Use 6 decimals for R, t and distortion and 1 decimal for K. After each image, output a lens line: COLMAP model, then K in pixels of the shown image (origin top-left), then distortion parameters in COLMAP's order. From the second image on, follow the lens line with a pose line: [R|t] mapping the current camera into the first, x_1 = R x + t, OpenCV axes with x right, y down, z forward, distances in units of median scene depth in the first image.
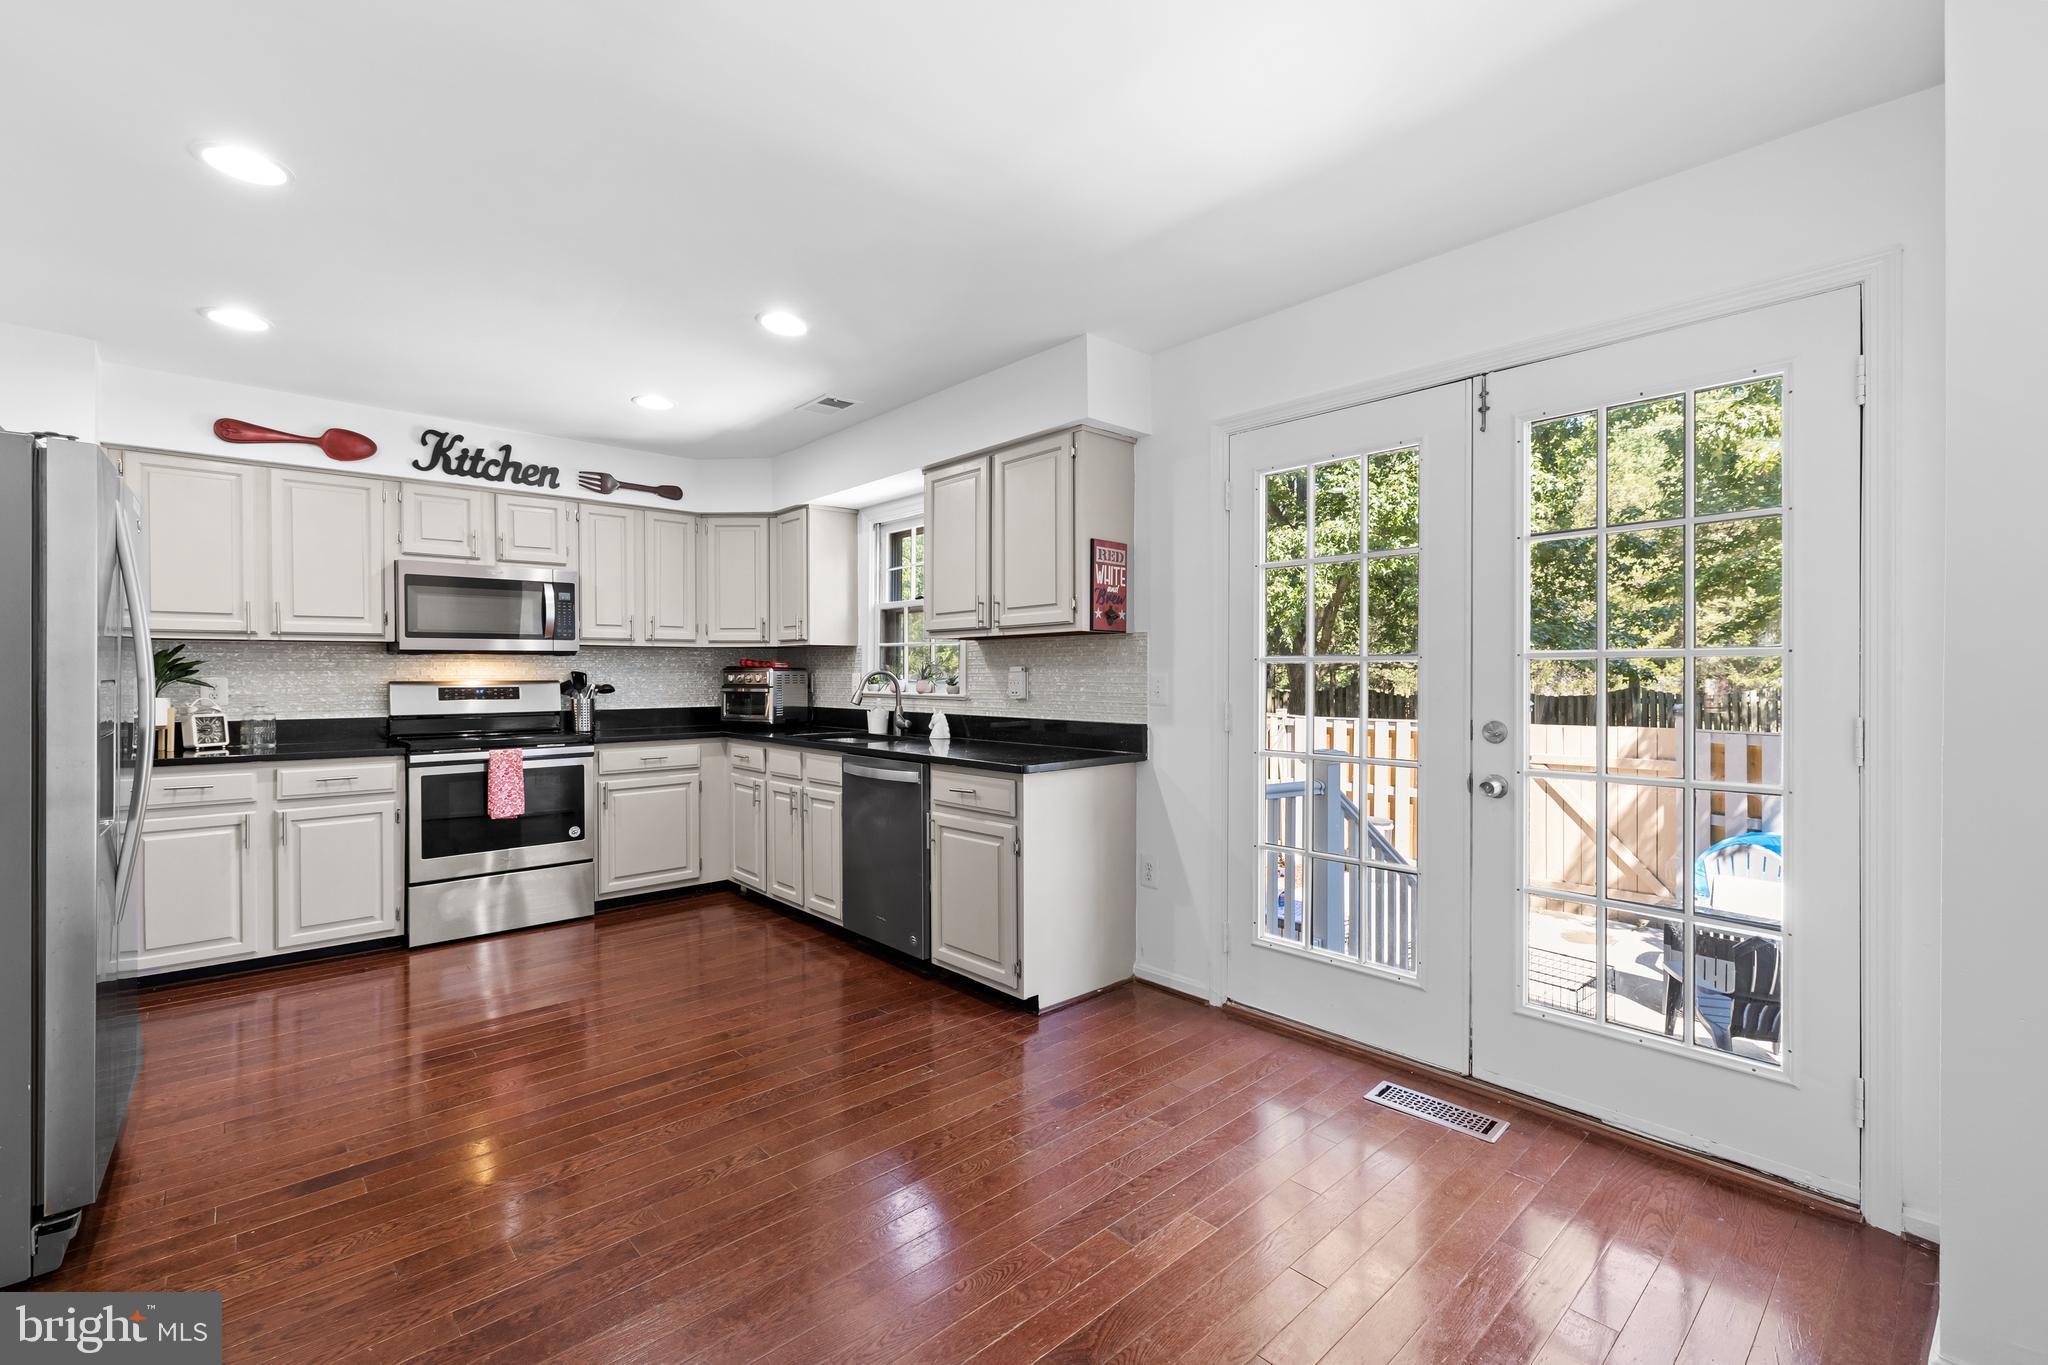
lens RADIAL K [[868.9, 0, 1024.5], [0, 868.9, 674.2], [0, 0, 1]] dist [-0.001751, 0.000640]
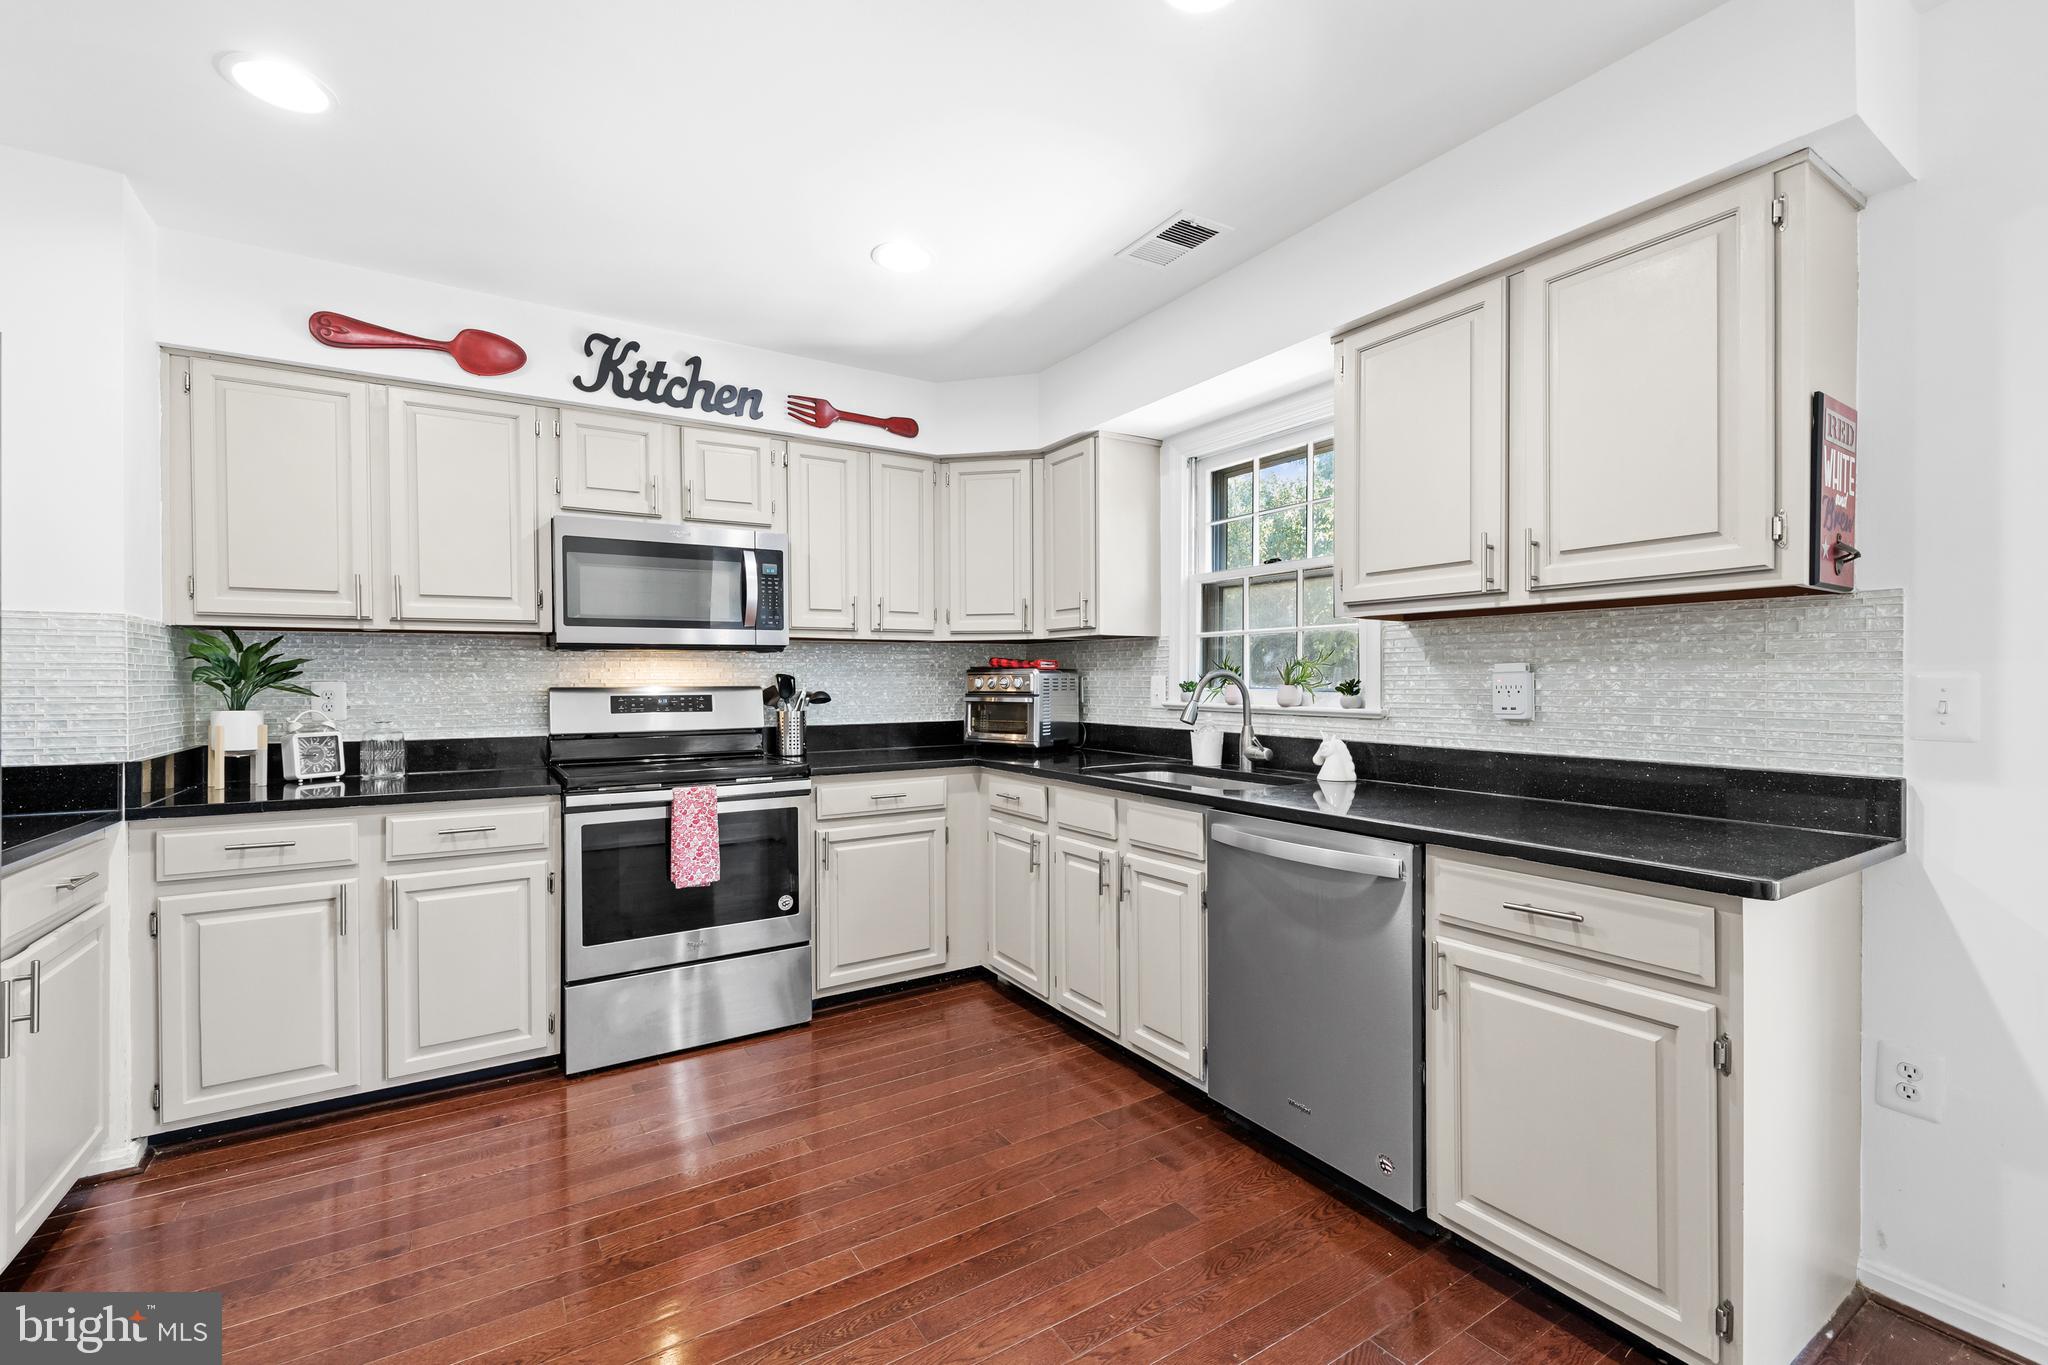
lens RADIAL K [[864.0, 0, 1024.0], [0, 864.0, 682.5], [0, 0, 1]] dist [-0.001292, -0.000227]
pose [[0.984416, 0.000150, -0.175854, -0.211503], [0.000589, 0.999991, 0.004153, 0.001351], [0.175853, -0.004192, 0.984408, 0.357956]]
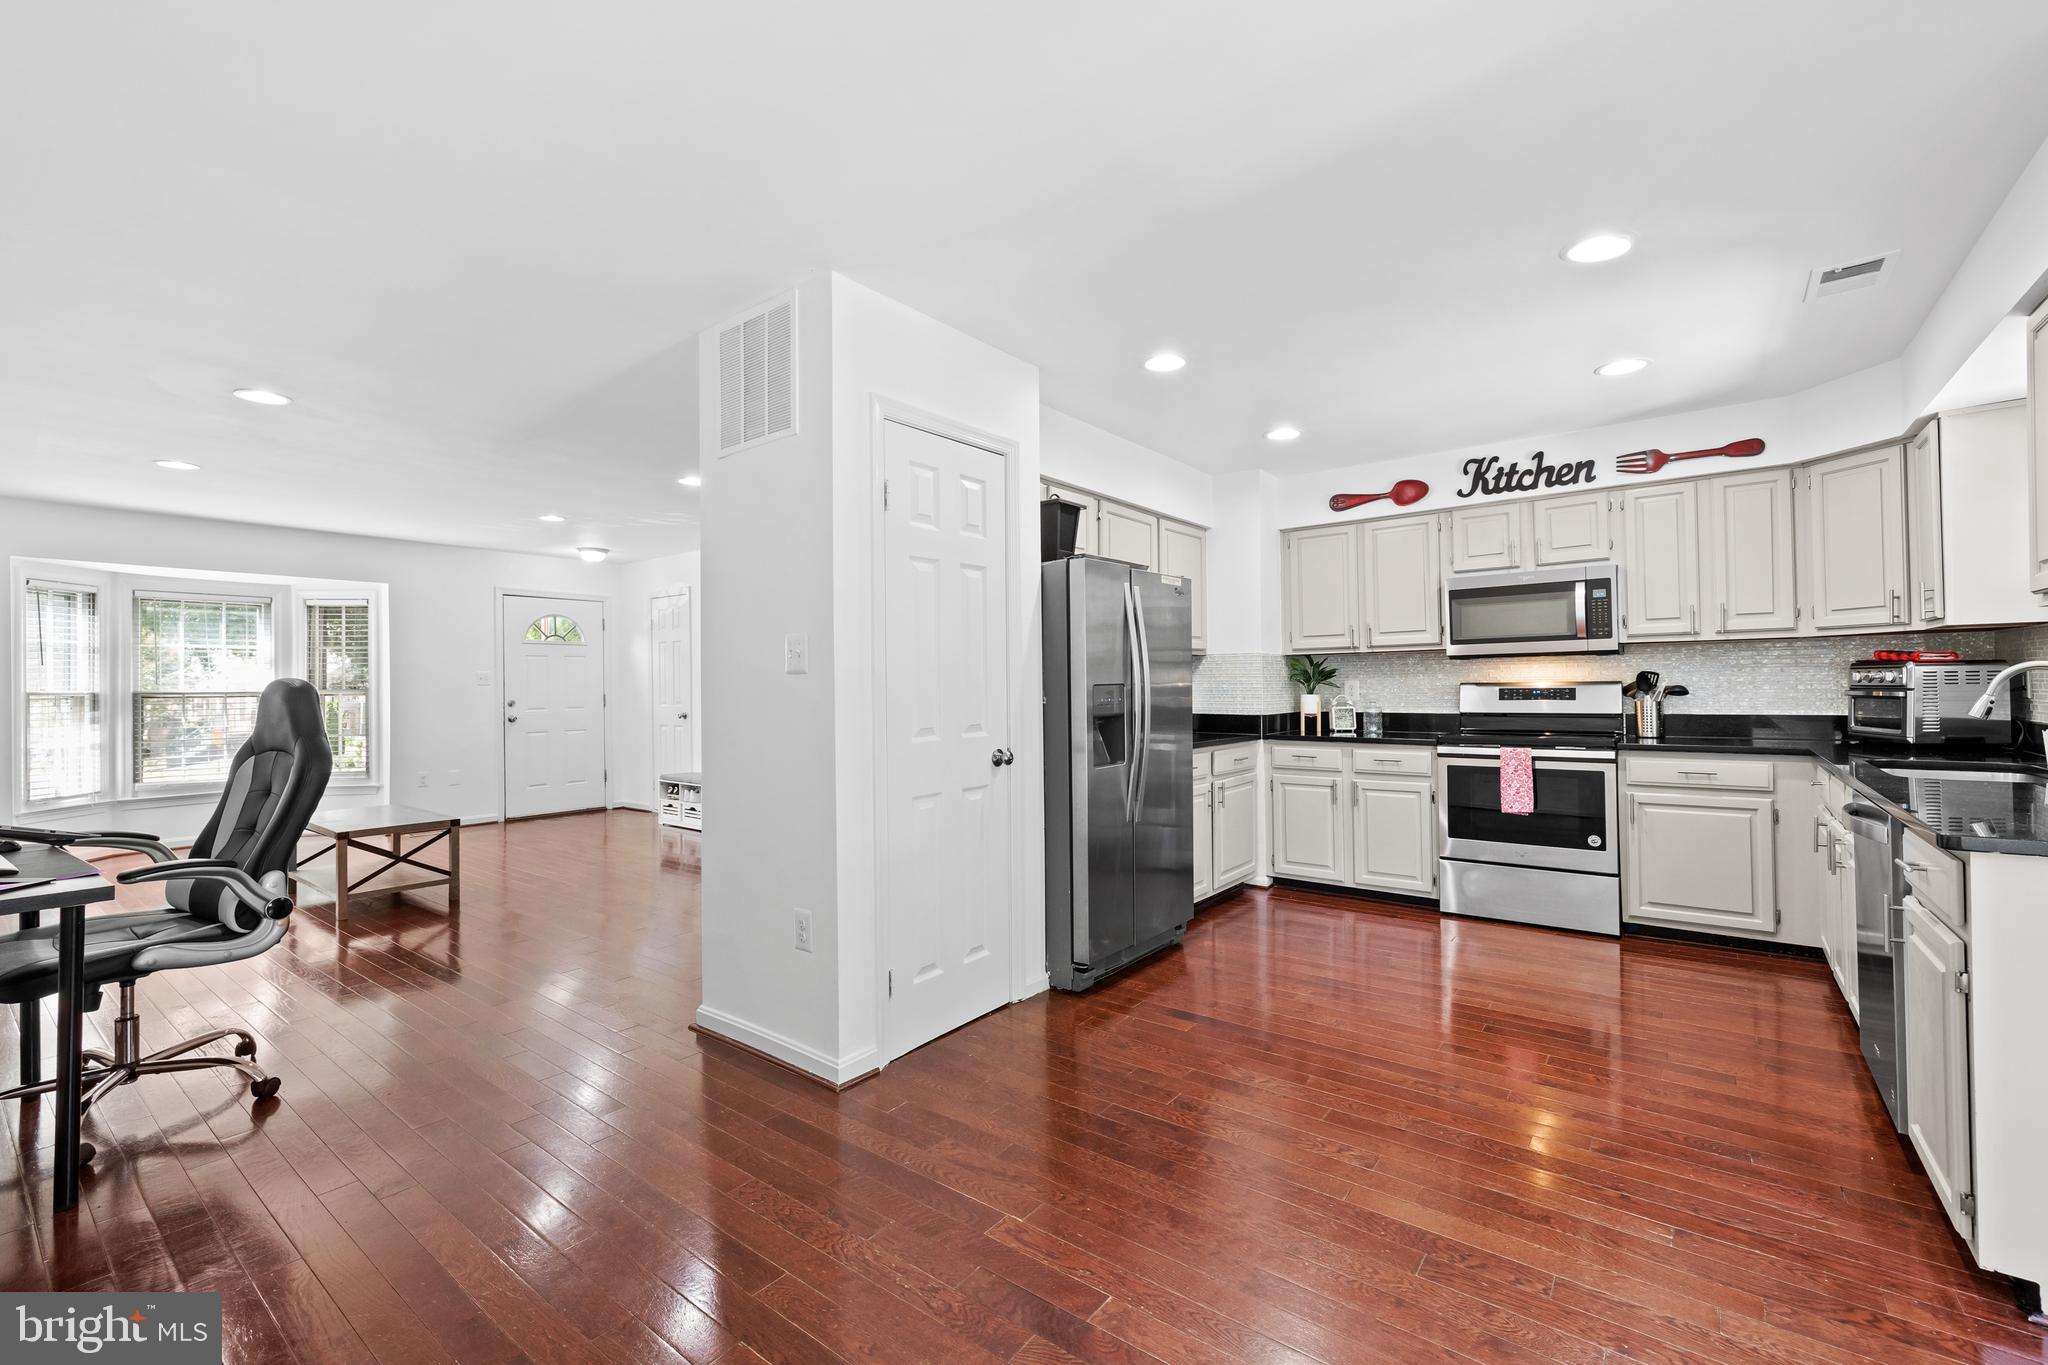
lens RADIAL K [[868.9, 0, 1024.5], [0, 868.9, 674.2], [0, 0, 1]] dist [-0.001751, 0.000640]
pose [[0.167995, -0.011361, -0.985722, 0.320371], [0.012043, 0.999883, -0.009472, 0.000778], [0.985714, -0.010279, 0.168112, 0.233440]]
